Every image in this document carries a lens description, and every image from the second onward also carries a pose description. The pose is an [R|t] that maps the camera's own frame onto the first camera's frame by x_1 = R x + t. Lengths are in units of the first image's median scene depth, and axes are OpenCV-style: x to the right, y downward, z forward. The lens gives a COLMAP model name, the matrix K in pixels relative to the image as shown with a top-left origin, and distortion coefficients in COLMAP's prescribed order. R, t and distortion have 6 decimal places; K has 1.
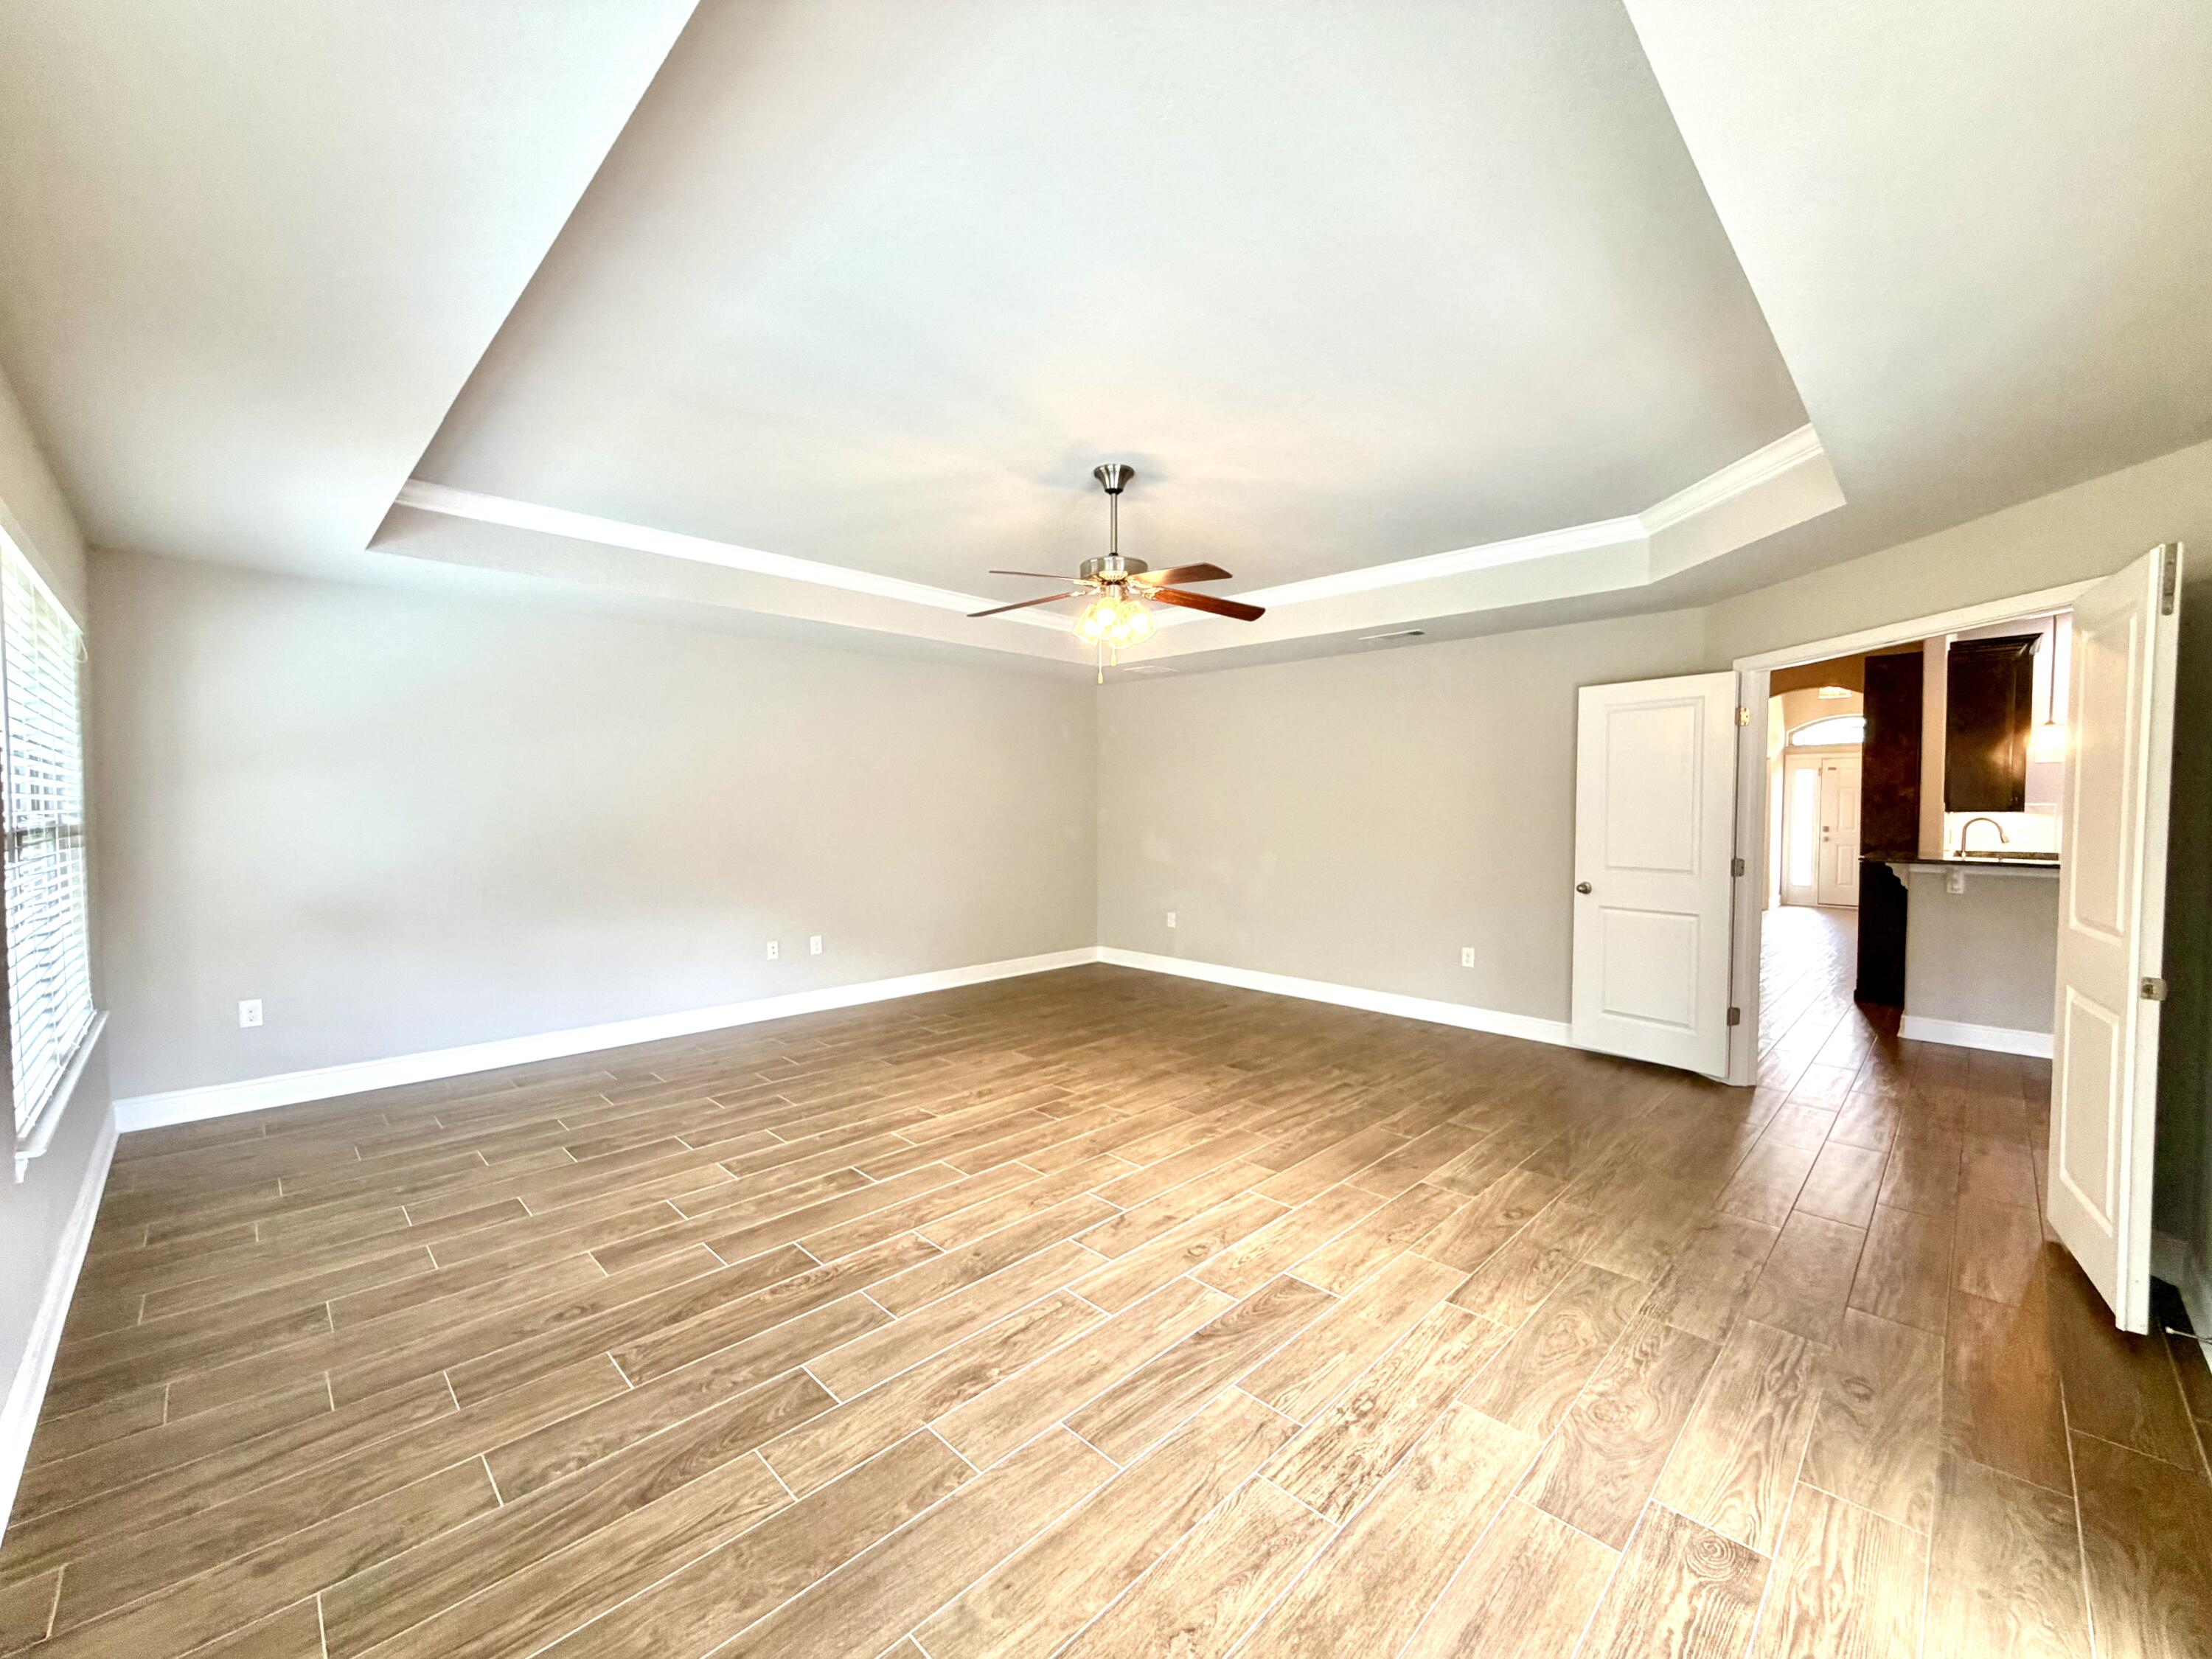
lens RADIAL K [[883.7, 0, 1098.3], [0, 883.7, 834.1], [0, 0, 1]] dist [0.000517, 0.000493]
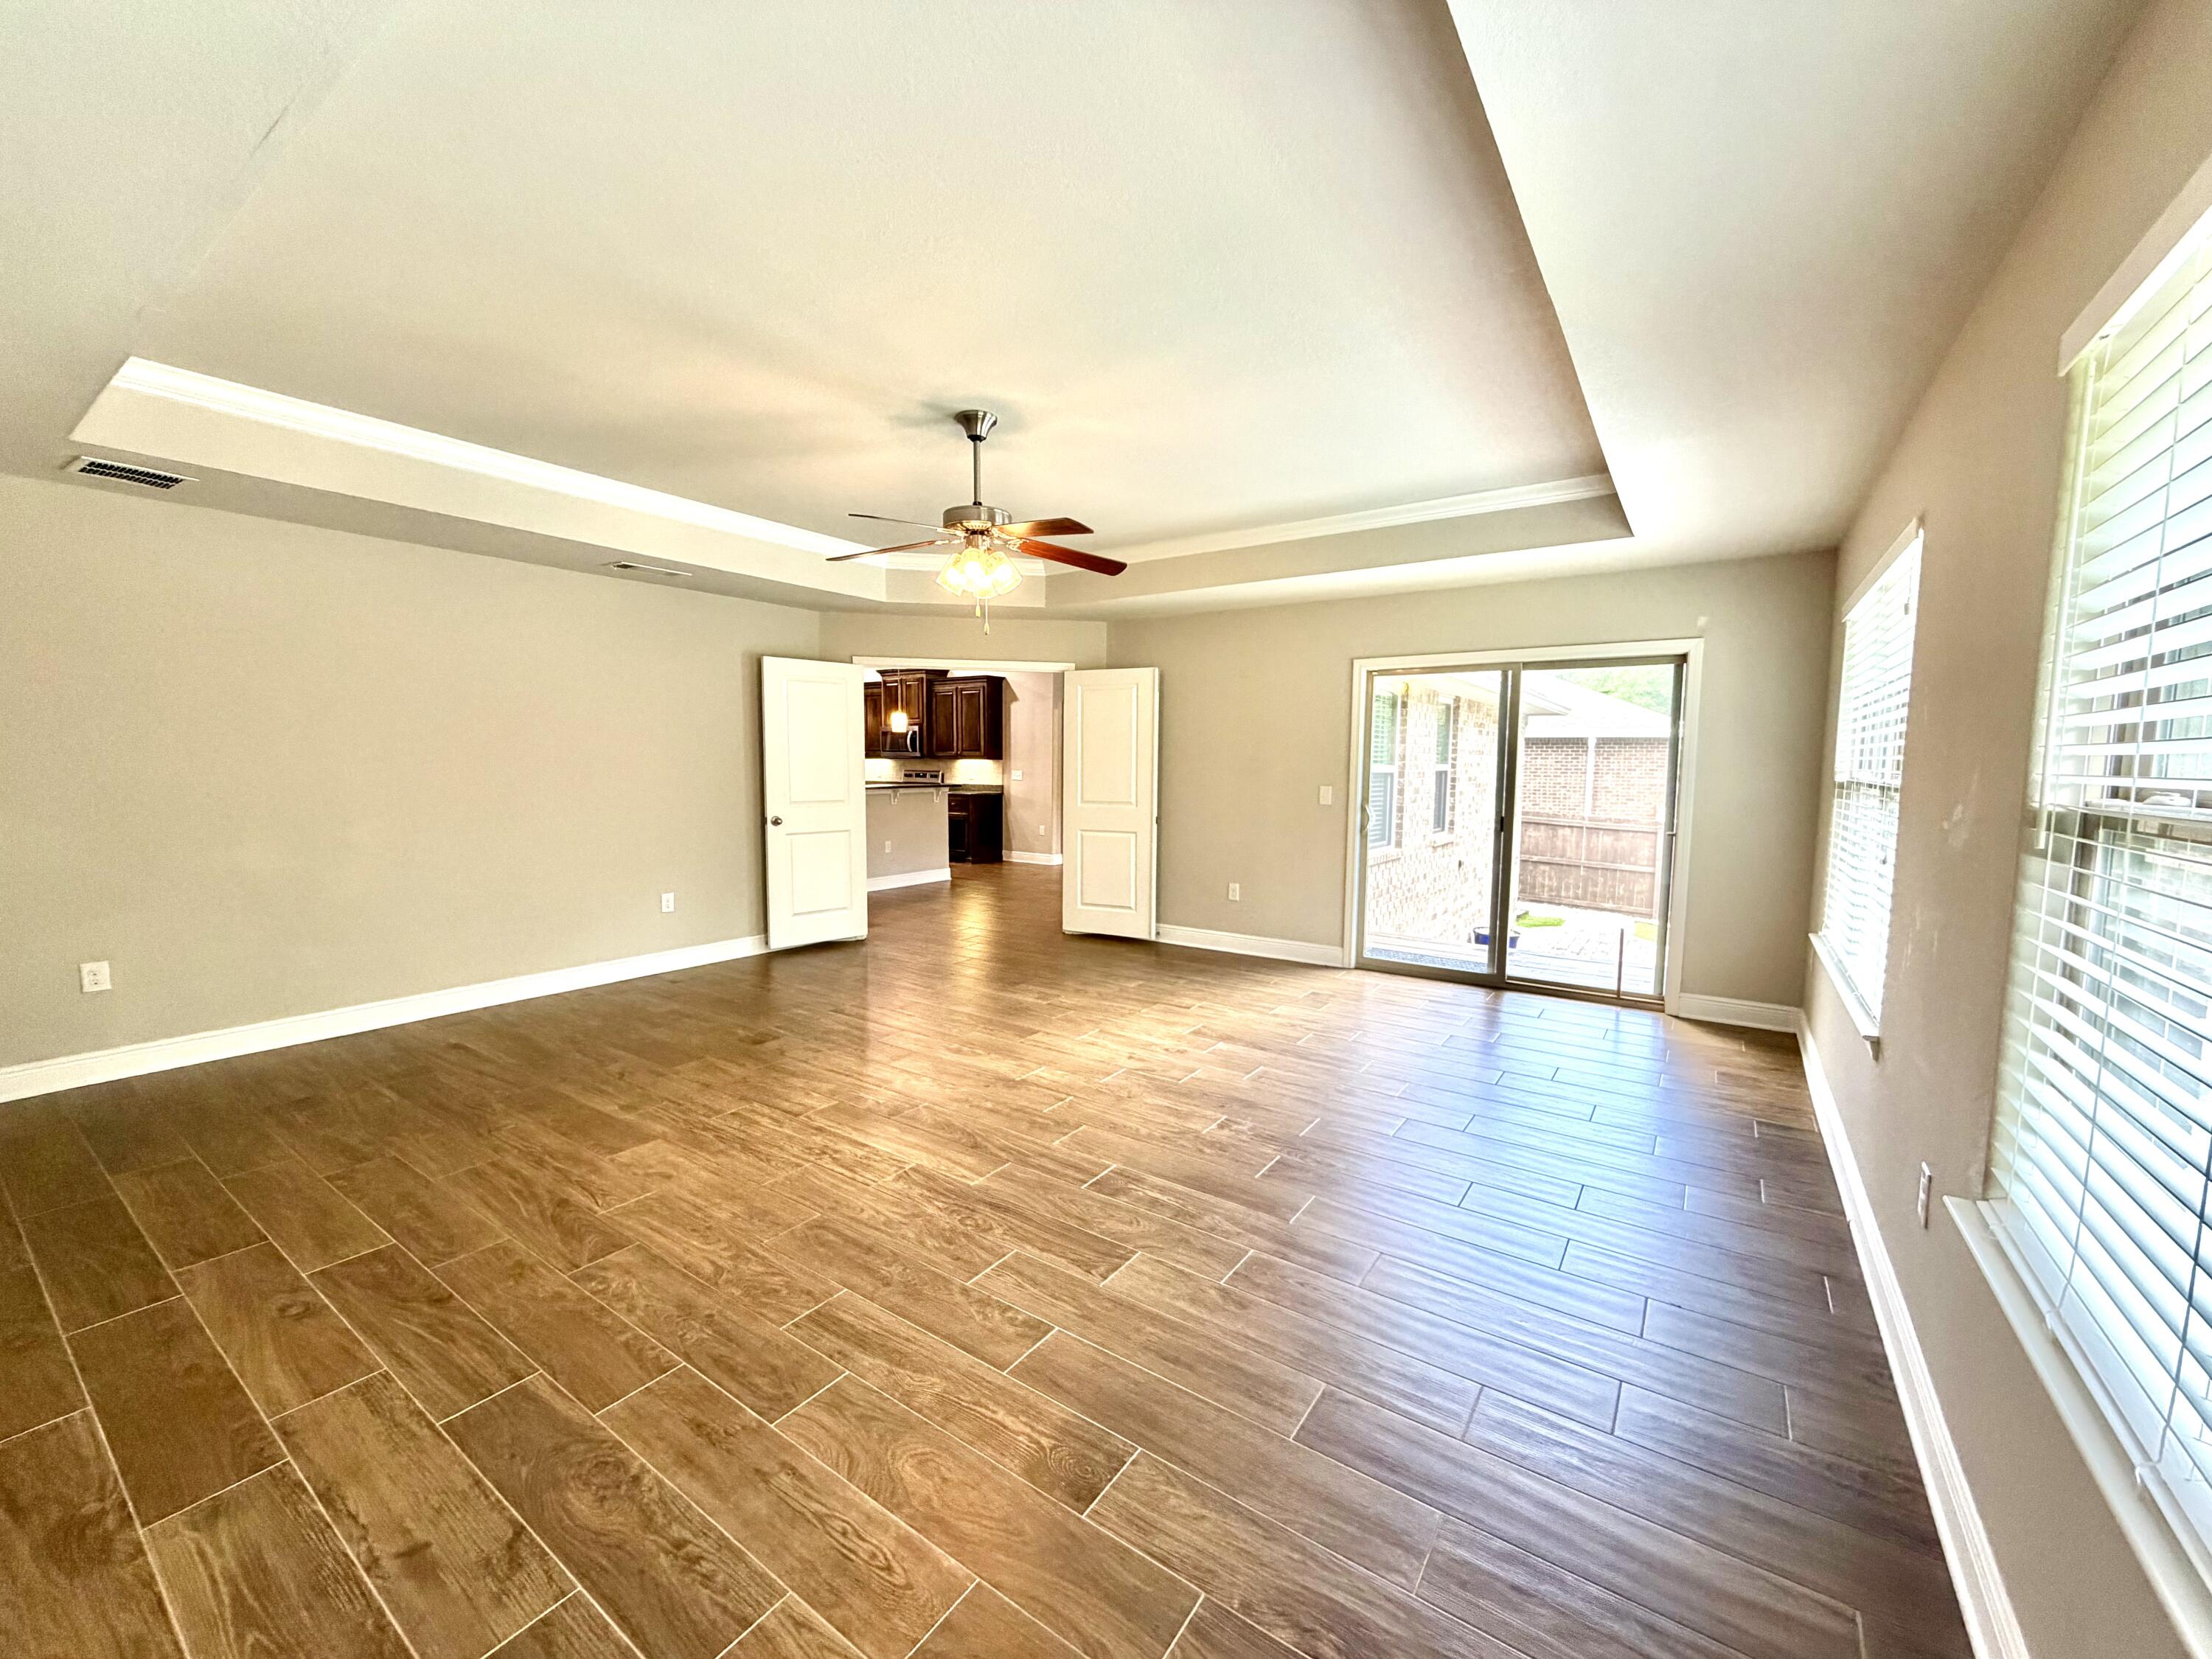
lens RADIAL K [[883.7, 0, 1098.3], [0, 883.7, 834.1], [0, 0, 1]] dist [0.000517, 0.000493]
pose [[-0.176807, -0.087299, 0.980366, -1.005943], [0.023787, 0.995389, 0.092927, -0.034435], [-0.983958, 0.039750, -0.173915, 1.043066]]
